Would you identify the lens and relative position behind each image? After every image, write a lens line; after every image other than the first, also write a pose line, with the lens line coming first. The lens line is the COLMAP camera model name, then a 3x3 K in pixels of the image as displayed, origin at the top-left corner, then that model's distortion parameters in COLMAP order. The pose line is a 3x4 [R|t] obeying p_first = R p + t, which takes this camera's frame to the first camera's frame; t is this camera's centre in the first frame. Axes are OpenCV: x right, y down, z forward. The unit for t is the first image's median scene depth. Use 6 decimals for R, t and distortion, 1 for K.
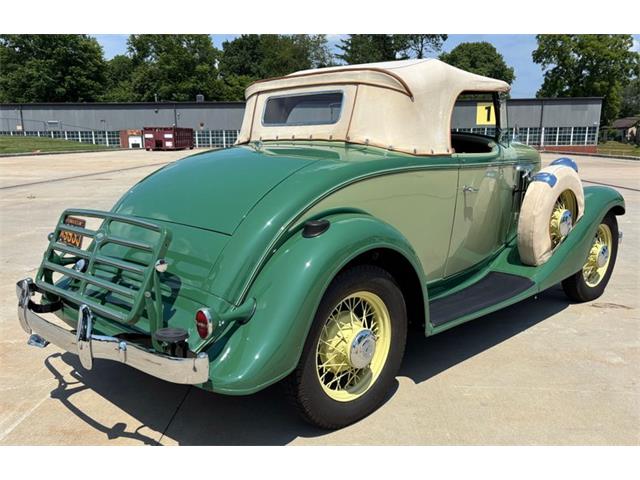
lens RADIAL K [[577.8, 0, 319.9], [0, 577.8, 274.2], [0, 0, 1]] dist [0.023161, -0.013728]
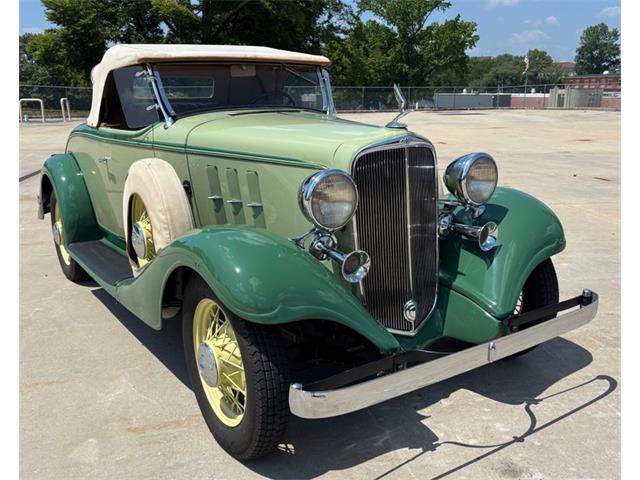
lens RADIAL K [[607.0, 0, 313.5], [0, 607.0, 240.4], [0, 0, 1]] dist [0.008564, 0.000000]
pose [[-0.195804, 0.234395, -0.952218, 0.097149], [-0.214372, 0.937298, 0.274804, -0.030137], [0.956925, 0.257936, -0.133279, 0.116279]]
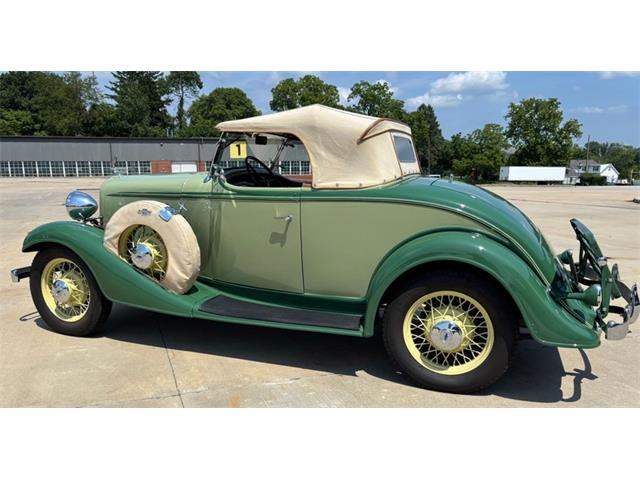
lens RADIAL K [[537.9, 0, 298.0], [0, 537.9, 284.1], [0, 0, 1]] dist [0.042998, -0.042517]
pose [[0.935746, -0.075300, 0.344542, -0.031927], [0.082287, 0.996592, -0.005680, 0.055076], [-0.342941, 0.033666, 0.938754, -0.233217]]
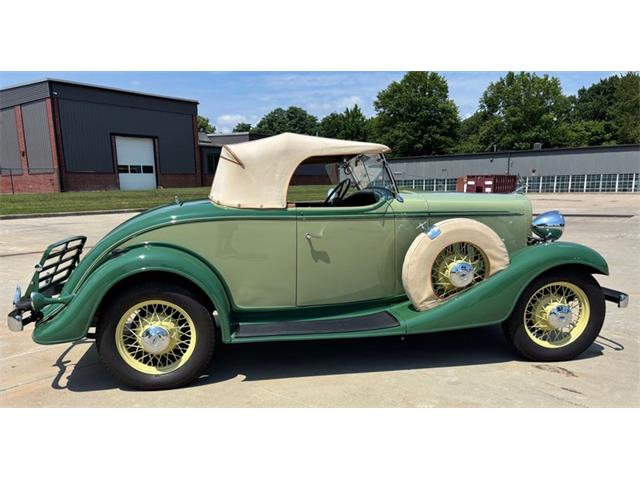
lens RADIAL K [[528.8, 0, 312.4], [0, 528.8, 274.8], [0, 0, 1]] dist [0.039832, -0.043832]
pose [[0.809105, 0.088873, -0.580904, 0.067789], [-0.124217, 0.992028, -0.021243, -0.003079], [0.574385, 0.089345, 0.813695, 0.007037]]
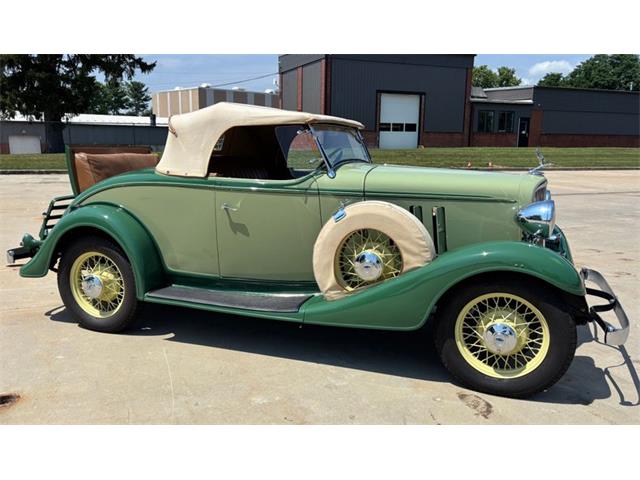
lens RADIAL K [[569.0, 0, 310.2], [0, 569.0, 249.2], [0, 0, 1]] dist [0.031788, -0.008494]
pose [[0.402422, 0.174616, -0.898647, 0.104282], [-0.226579, 0.970096, 0.087035, -0.015101], [0.886972, 0.168589, 0.429952, 0.048485]]
